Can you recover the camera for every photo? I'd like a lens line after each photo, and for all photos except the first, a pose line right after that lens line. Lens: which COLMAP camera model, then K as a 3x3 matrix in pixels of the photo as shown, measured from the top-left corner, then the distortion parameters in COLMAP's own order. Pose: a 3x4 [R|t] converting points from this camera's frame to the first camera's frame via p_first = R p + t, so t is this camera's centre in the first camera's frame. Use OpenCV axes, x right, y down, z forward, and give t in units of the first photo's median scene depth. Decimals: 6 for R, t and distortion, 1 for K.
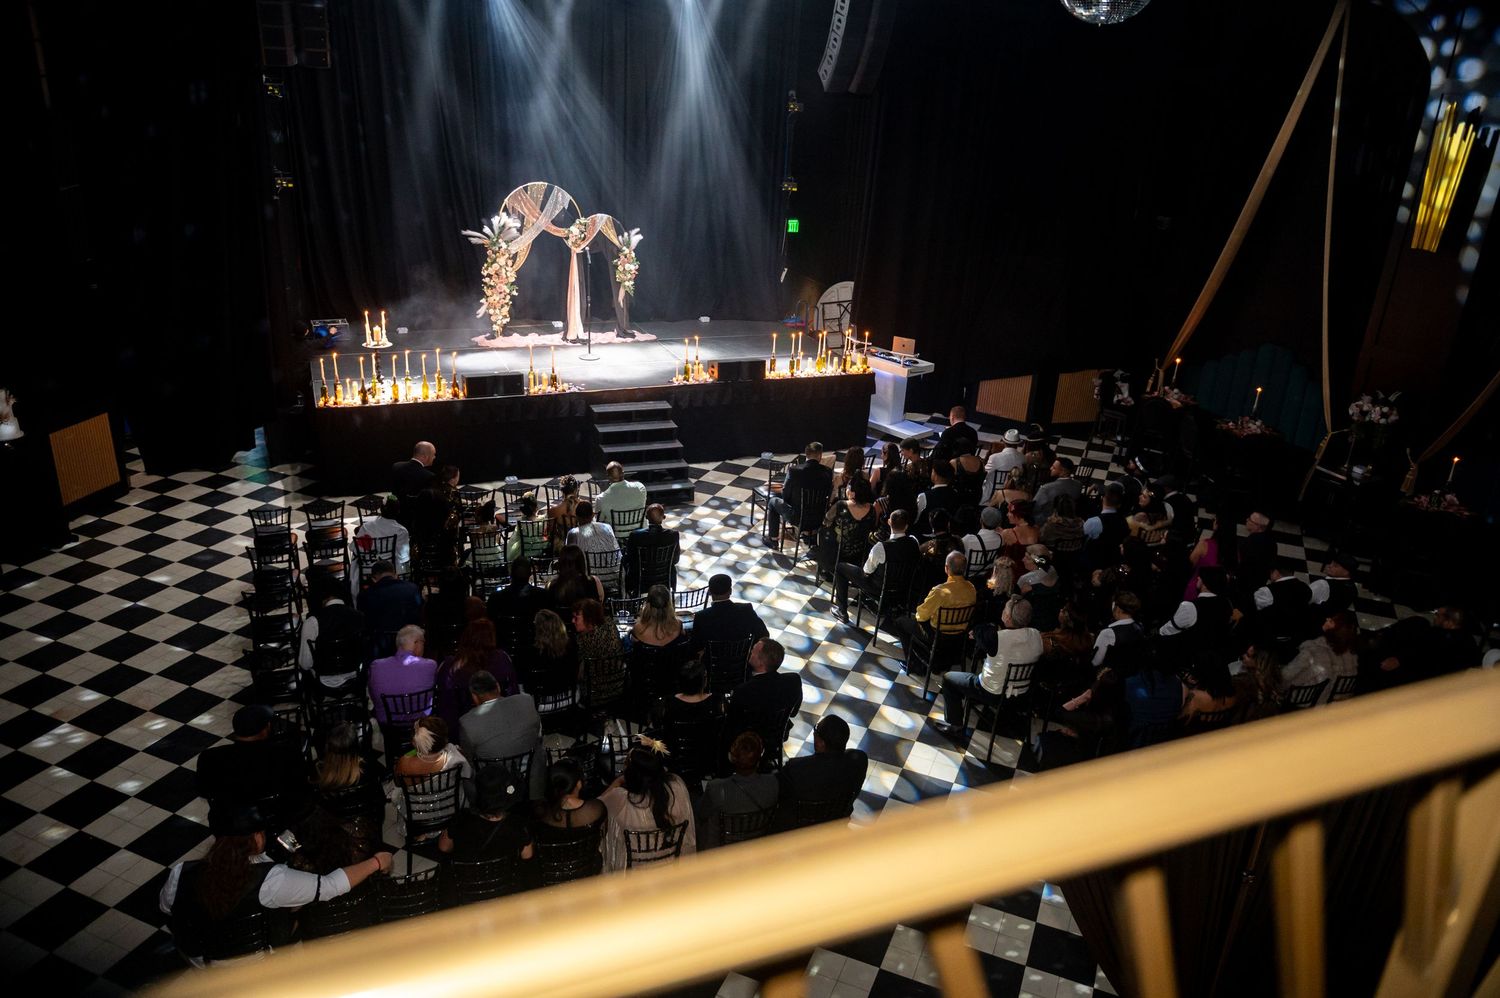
lens RADIAL K [[1037.4, 0, 783.2], [0, 1037.4, 500.7], [0, 0, 1]] dist [-0.006034, -0.002265]
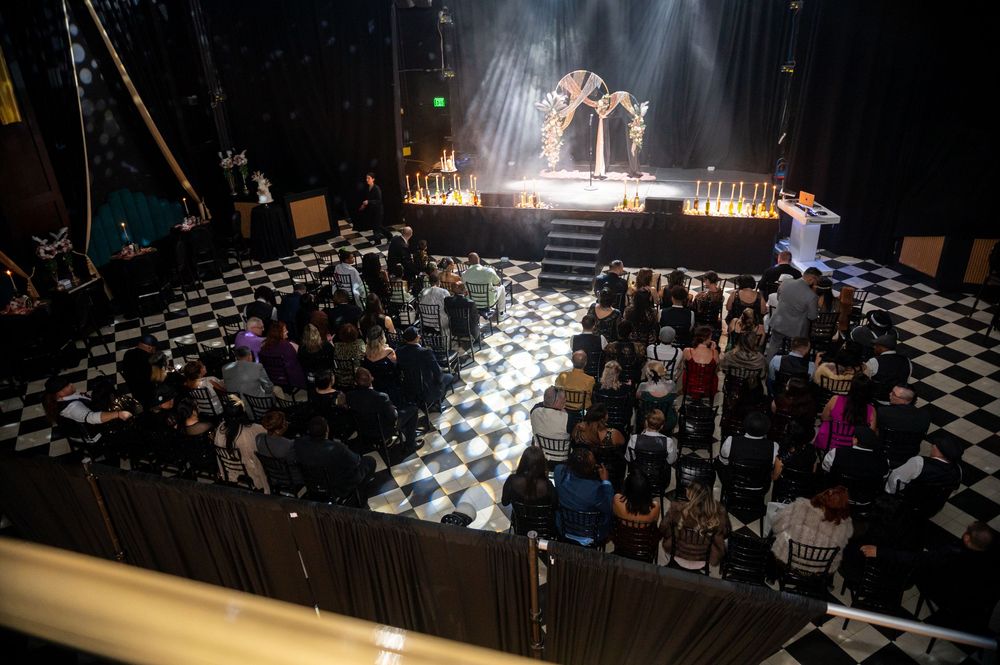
lens RADIAL K [[685.4, 0, 528.2], [0, 685.4, 330.2], [0, 0, 1]] dist [0.001041, -0.000330]
pose [[0.783020, 0.200778, -0.588700, 0.369309], [-0.161132, 0.979636, 0.119789, -0.040485], [0.600763, 0.001061, 0.799427, 0.145403]]
